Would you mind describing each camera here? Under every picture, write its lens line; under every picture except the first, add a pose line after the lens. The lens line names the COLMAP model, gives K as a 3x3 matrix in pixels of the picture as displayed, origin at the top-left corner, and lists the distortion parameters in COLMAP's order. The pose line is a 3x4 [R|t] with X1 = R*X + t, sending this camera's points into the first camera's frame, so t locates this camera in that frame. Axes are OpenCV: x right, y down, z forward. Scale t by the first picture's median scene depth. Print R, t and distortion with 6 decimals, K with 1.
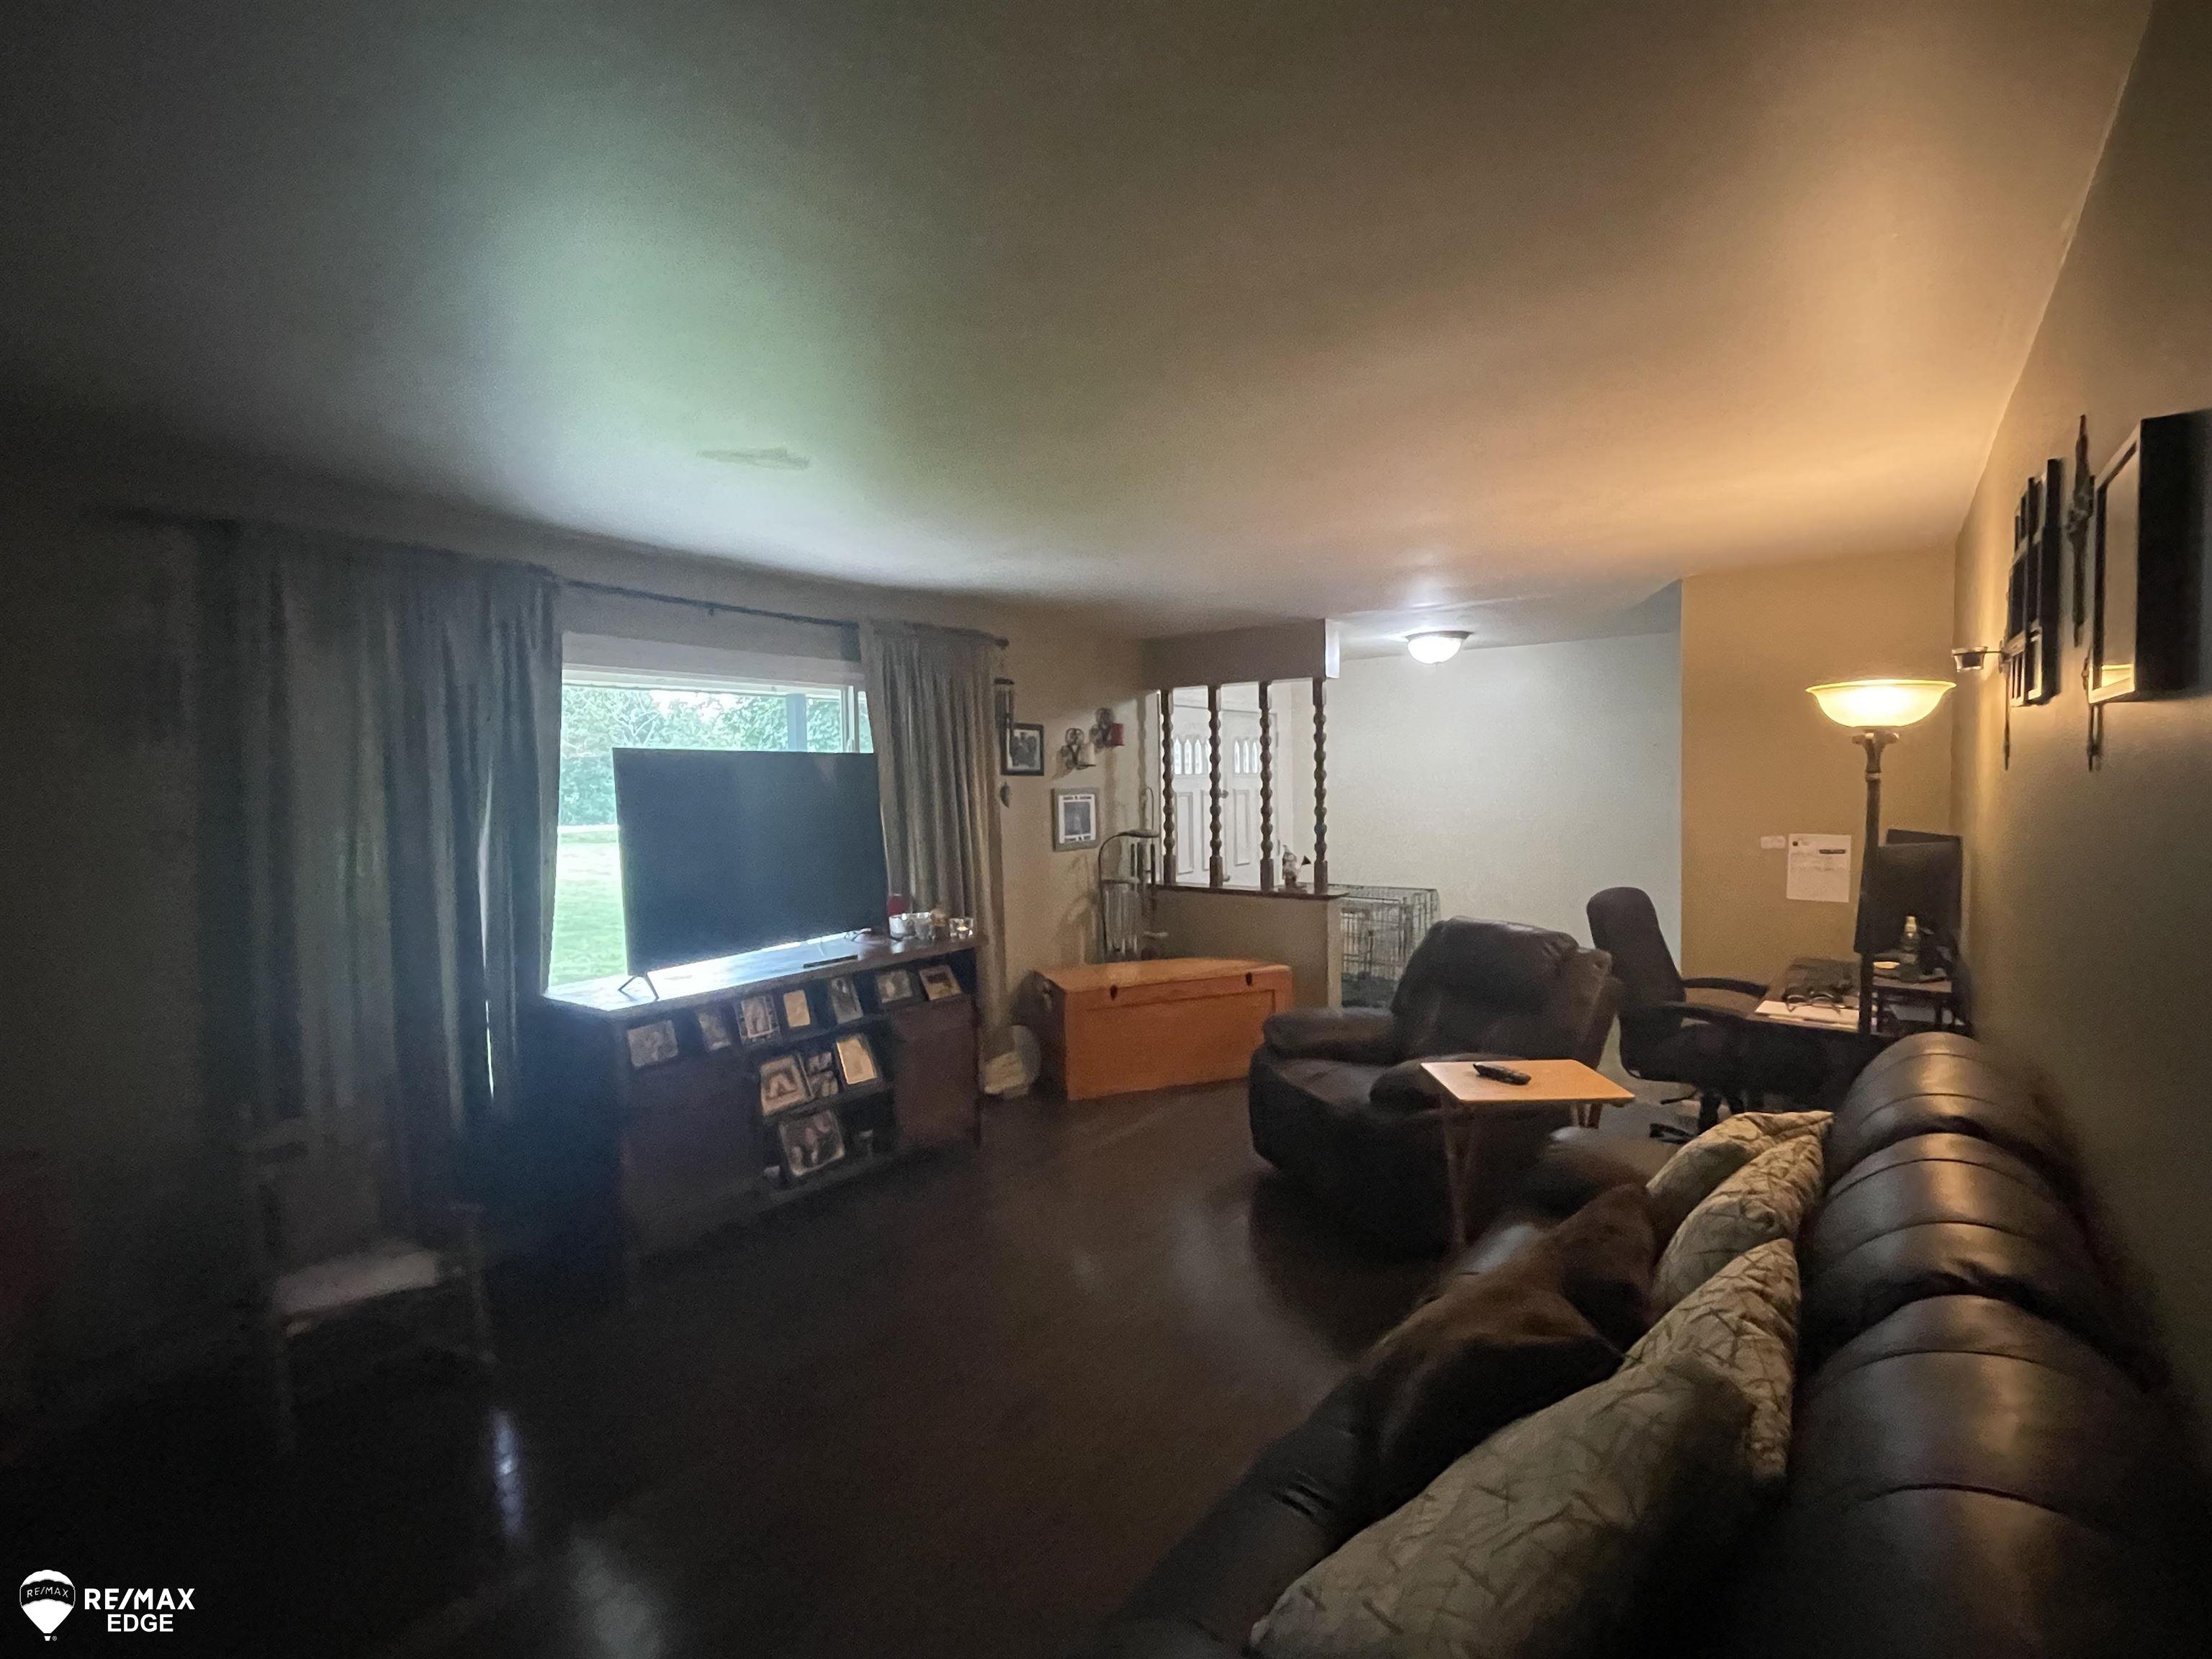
lens RADIAL K [[1016.7, 0, 1106.0], [0, 1016.7, 829.5], [0, 0, 1]] dist [-0.016796, -0.000151]
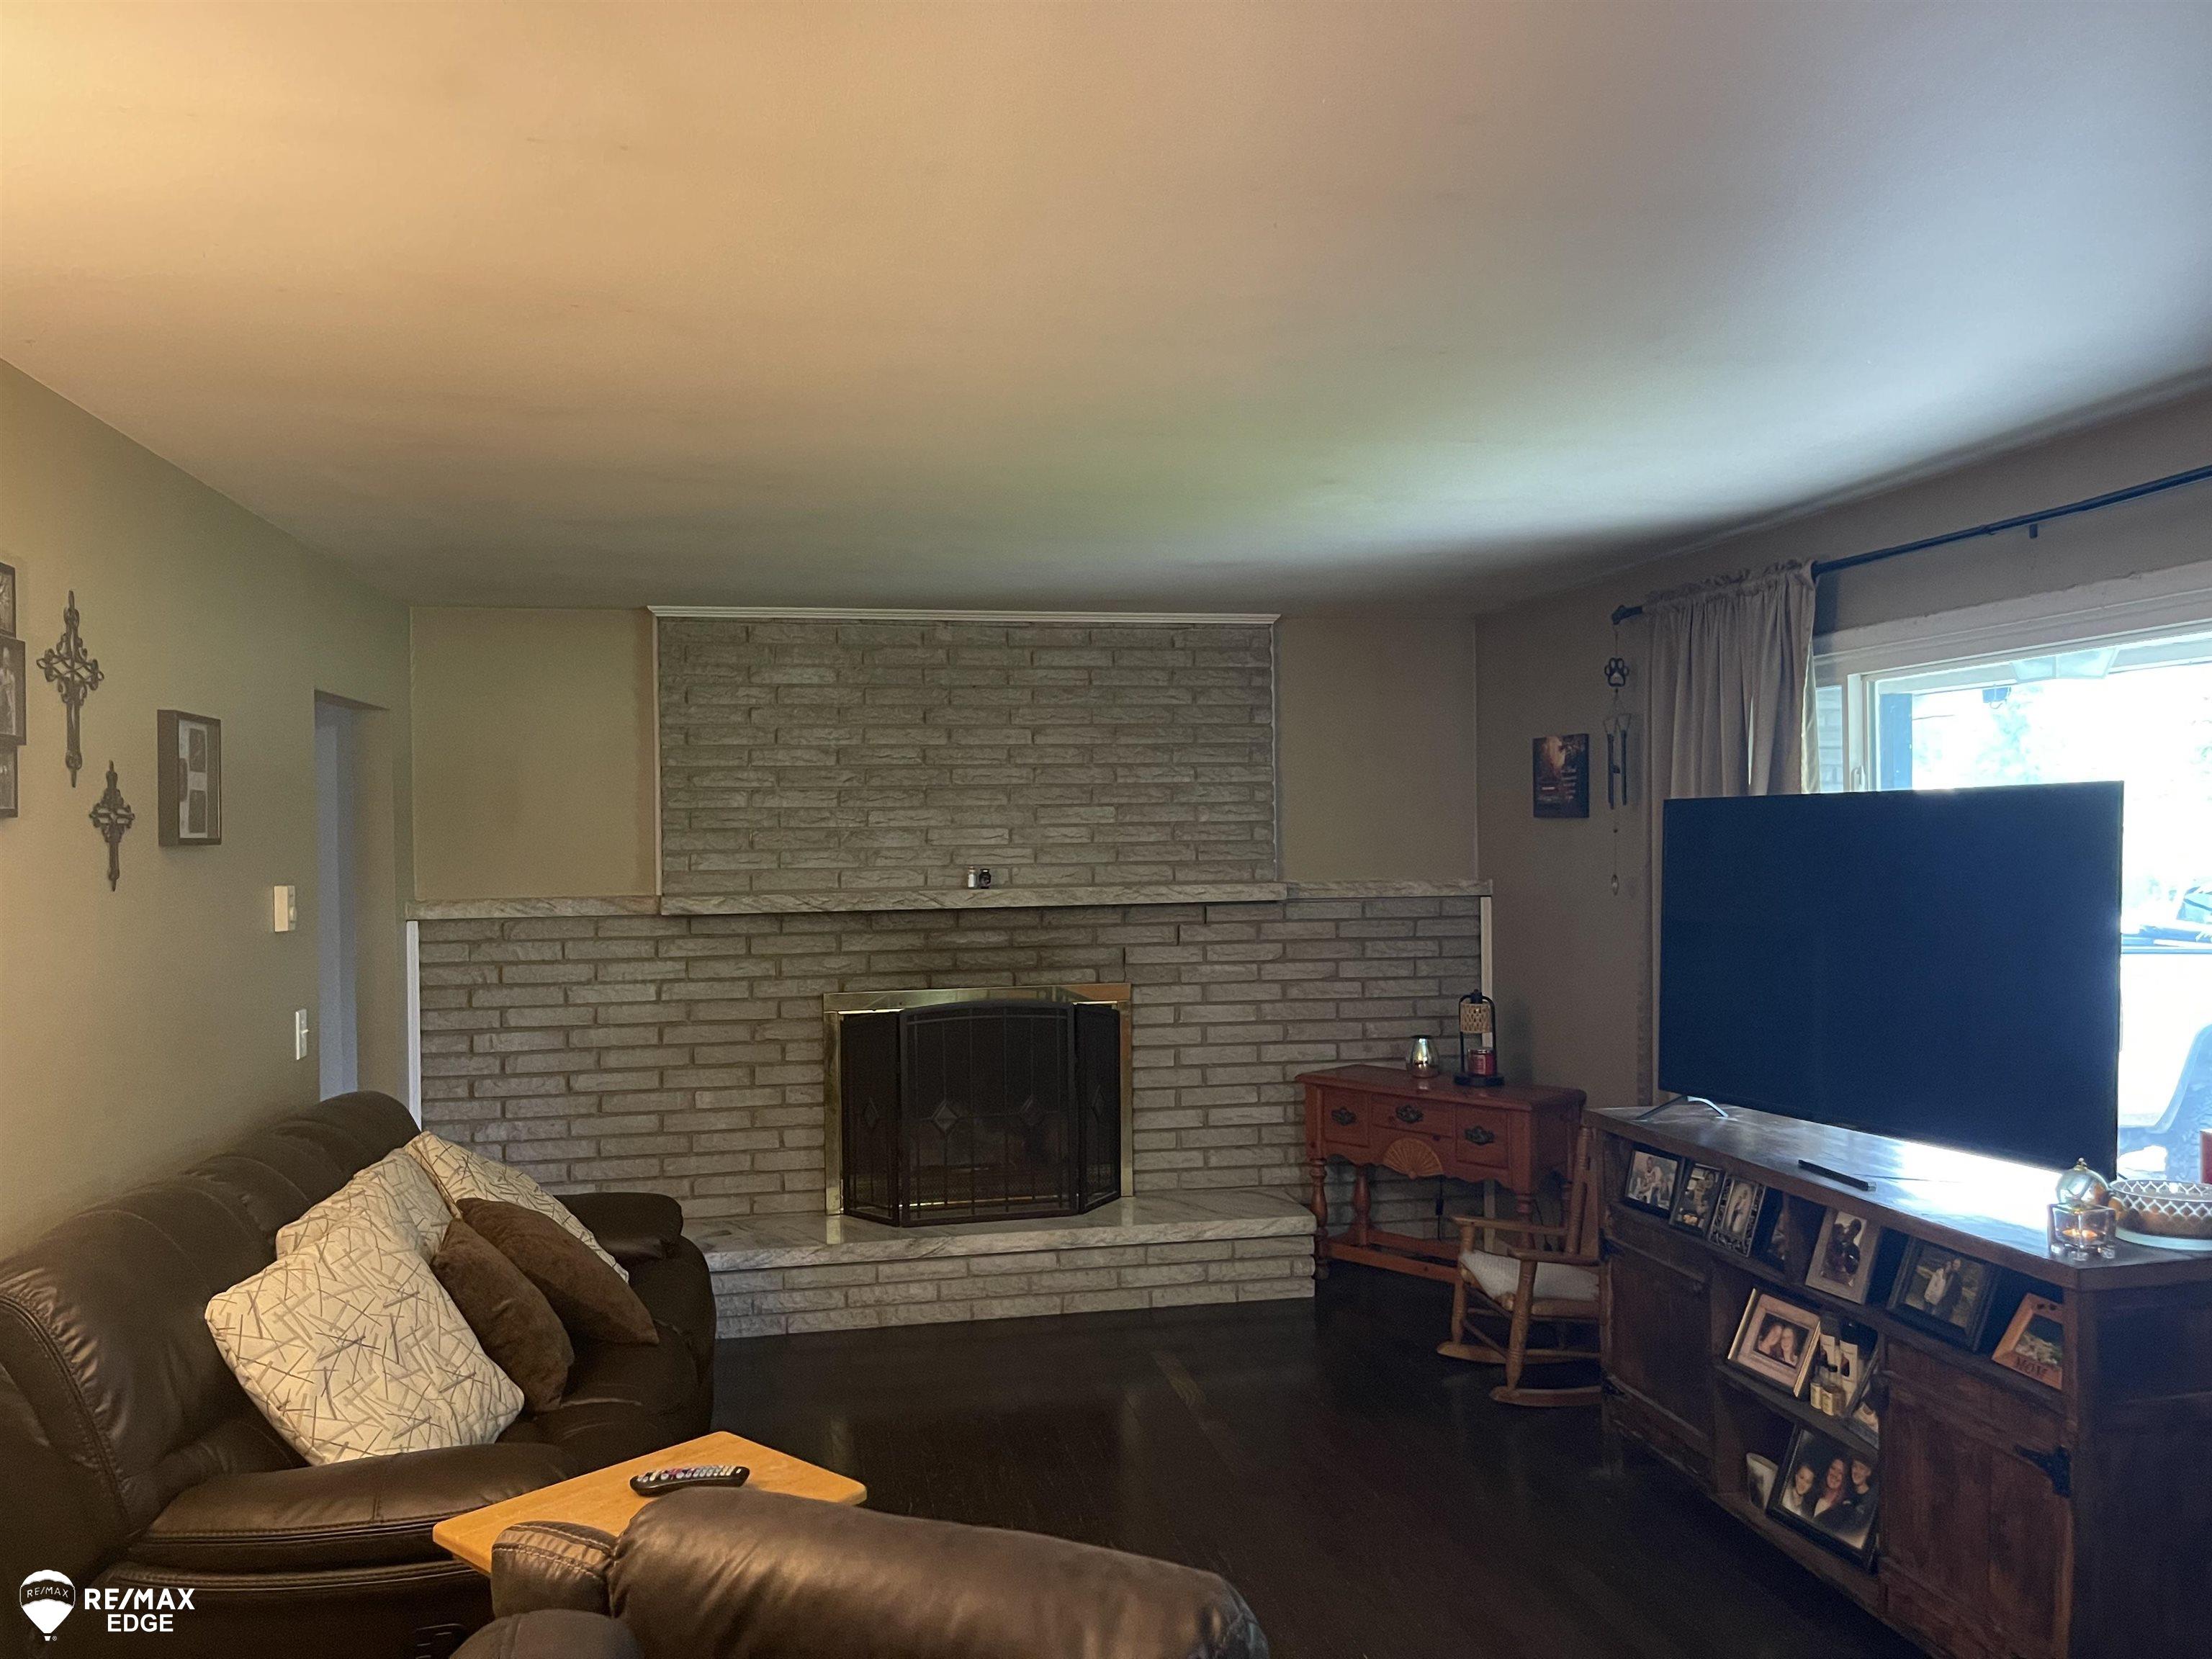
lens RADIAL K [[1657.2, 0, 1106.0], [0, 1657.2, 829.5], [0, 0, 1]] dist [0.075486, -0.108251]
pose [[-0.673761, 0.031821, -0.738264, 0.665012], [-0.002263, 0.998979, 0.045124, -0.098540], [0.738946, 0.032073, -0.673001, 1.321471]]
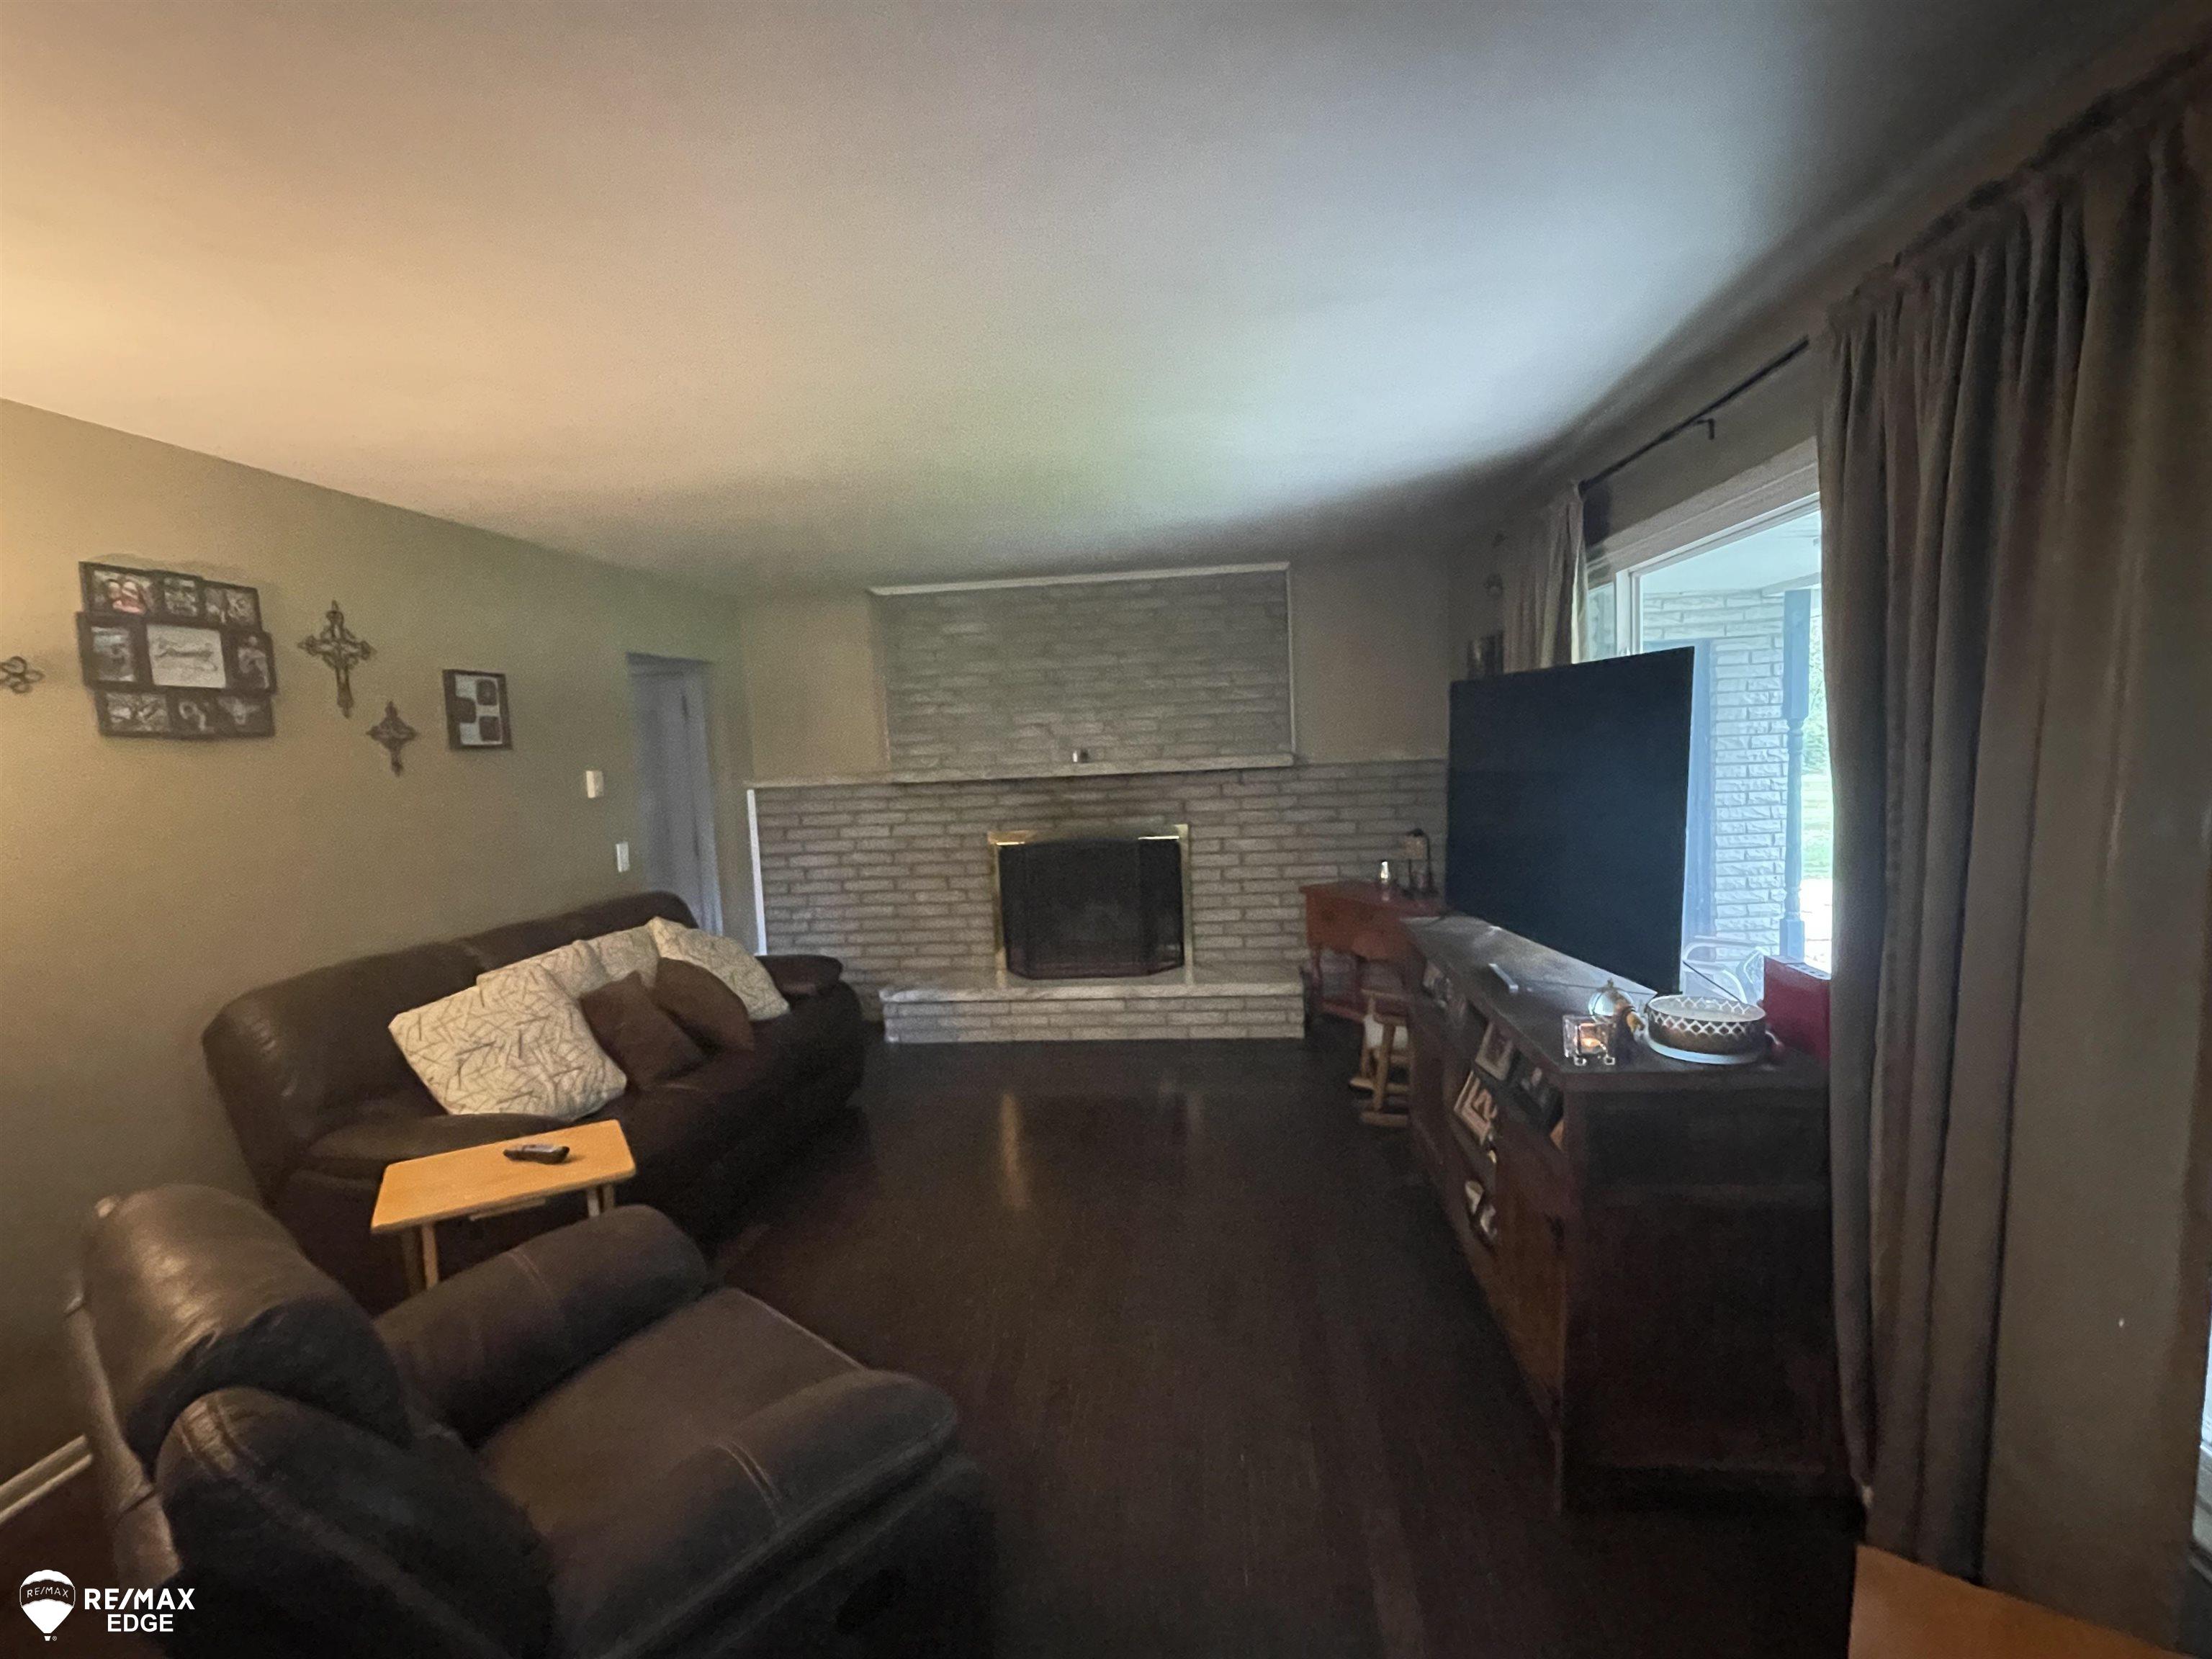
lens RADIAL K [[1016.7, 0, 1106.0], [0, 1016.7, 829.5], [0, 0, 1]] dist [-0.016796, -0.000151]
pose [[-0.856144, 0.109252, -0.505056, 0.295726], [0.043580, 0.989178, 0.140101, -0.078908], [0.514896, 0.097936, -0.851640, 1.446125]]
